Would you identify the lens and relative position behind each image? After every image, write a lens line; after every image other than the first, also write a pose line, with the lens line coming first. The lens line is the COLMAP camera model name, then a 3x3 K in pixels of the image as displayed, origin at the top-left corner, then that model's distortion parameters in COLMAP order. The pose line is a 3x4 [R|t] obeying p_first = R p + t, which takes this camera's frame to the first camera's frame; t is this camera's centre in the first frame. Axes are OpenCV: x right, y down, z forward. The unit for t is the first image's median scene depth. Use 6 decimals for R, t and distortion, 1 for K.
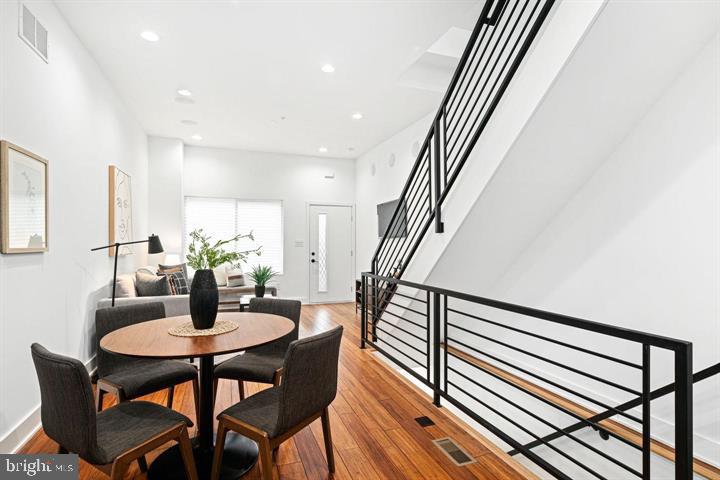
lens RADIAL K [[361.7, 0, 358.0], [0, 361.7, 245.8], [0, 0, 1]] dist [0.002208, -0.000688]
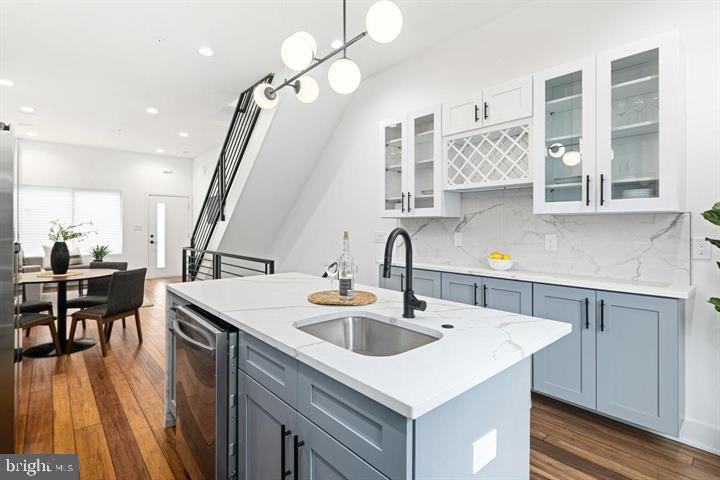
lens RADIAL K [[361.7, 0, 365.3], [0, 361.7, 228.1], [0, 0, 1]] dist [0.002208, -0.000688]
pose [[0.932728, -0.003282, 0.360565, 0.181907], [0.004922, 0.999981, -0.003631, 0.005893], [-0.360546, 0.005161, 0.932727, -0.655740]]
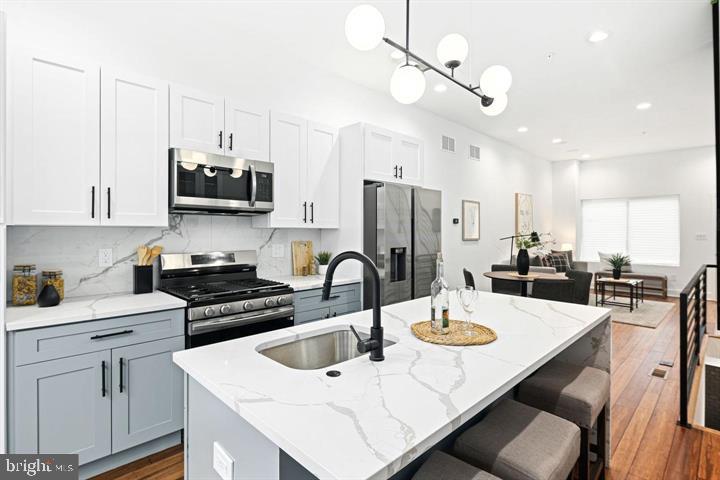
lens RADIAL K [[361.7, 0, 357.9], [0, 361.7, 242.2], [0, 0, 1]] dist [0.002208, -0.000688]
pose [[0.409692, 0.021111, -0.911980, 0.643206], [-0.008748, 0.999777, 0.019214, -0.005534], [0.912182, 0.000106, 0.409785, -0.455464]]
